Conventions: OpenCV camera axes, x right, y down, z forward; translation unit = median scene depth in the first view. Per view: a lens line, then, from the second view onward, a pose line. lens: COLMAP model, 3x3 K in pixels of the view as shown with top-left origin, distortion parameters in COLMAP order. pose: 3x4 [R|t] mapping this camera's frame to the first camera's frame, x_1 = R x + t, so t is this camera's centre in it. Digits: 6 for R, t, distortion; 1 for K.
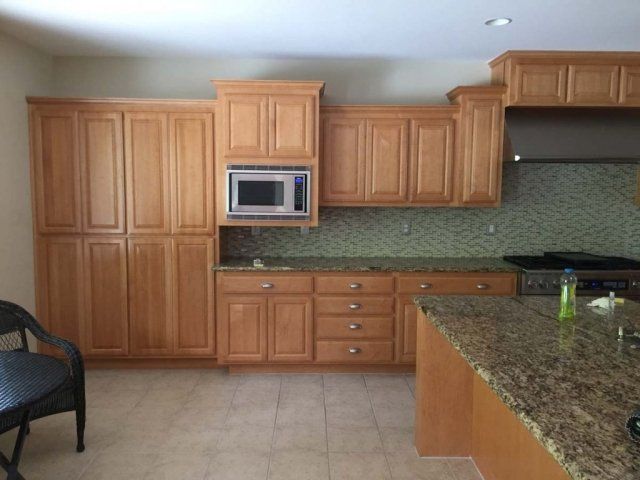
lens RADIAL K [[550.3, 0, 319.1], [0, 550.3, 239.5], [0, 0, 1]] dist [0.077295, -0.097295]
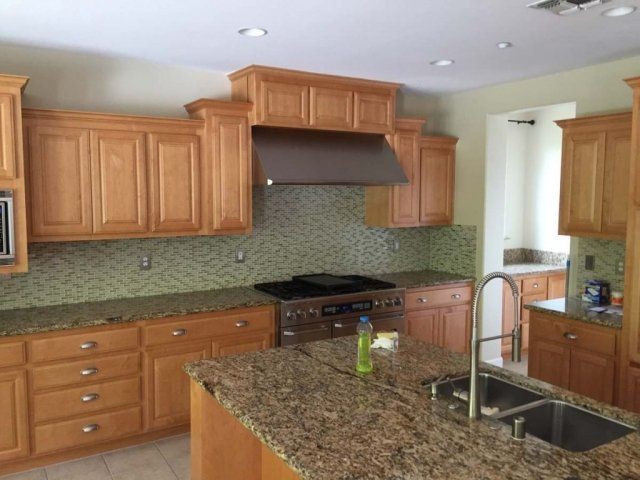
lens RADIAL K [[550.3, 0, 317.1], [0, 550.3, 238.3], [0, 0, 1]] dist [0.077295, -0.097295]
pose [[0.865967, -0.048074, 0.497785, -0.036662], [0.052041, 0.998627, 0.005912, -0.052506], [-0.497386, 0.020785, 0.867281, 0.158927]]
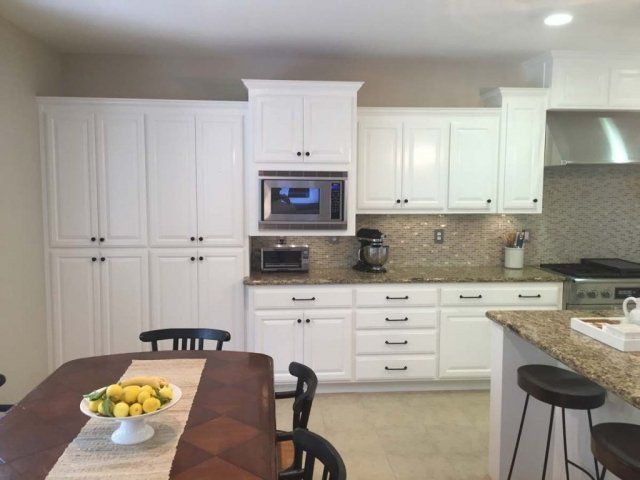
lens RADIAL K [[550.3, 0, 315.9], [0, 550.3, 240.1], [0, 0, 1]] dist [0.077295, -0.097295]
pose [[0.998250, -0.011576, 0.057991, -0.123250], [0.011932, 0.999912, -0.005789, -0.011637], [-0.057919, 0.006471, 0.998300, 0.065703]]
